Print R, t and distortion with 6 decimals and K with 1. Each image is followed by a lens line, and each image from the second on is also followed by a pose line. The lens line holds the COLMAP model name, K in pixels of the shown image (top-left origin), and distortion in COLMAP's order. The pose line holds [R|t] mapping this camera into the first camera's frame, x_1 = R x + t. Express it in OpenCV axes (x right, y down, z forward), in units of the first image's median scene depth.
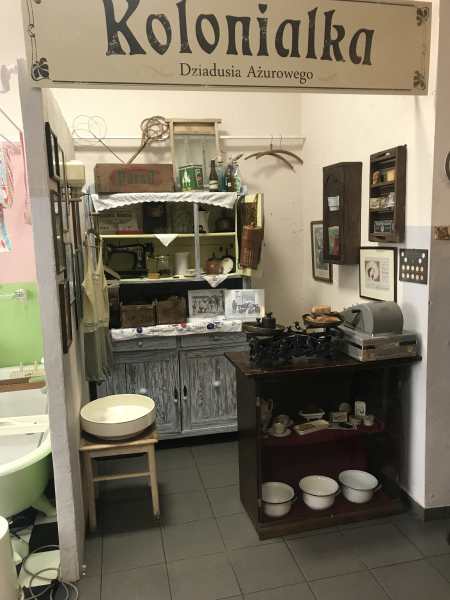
lens RADIAL K [[495.3, 0, 222.5], [0, 495.3, 302.4], [0, 0, 1]] dist [0.033869, -0.034022]
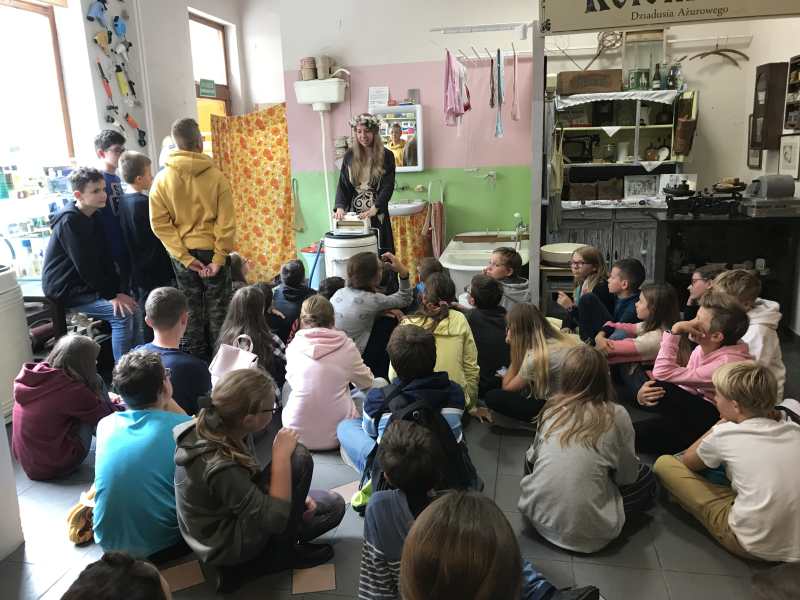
lens RADIAL K [[660.4, 0, 397.9], [0, 660.4, 294.4], [0, 0, 1]] dist [0.033869, -0.034022]
pose [[0.916668, 0.090003, -0.389383, 0.080190], [-0.054623, 0.993384, 0.101022, 0.139684], [0.395899, -0.071334, 0.915519, -0.755433]]
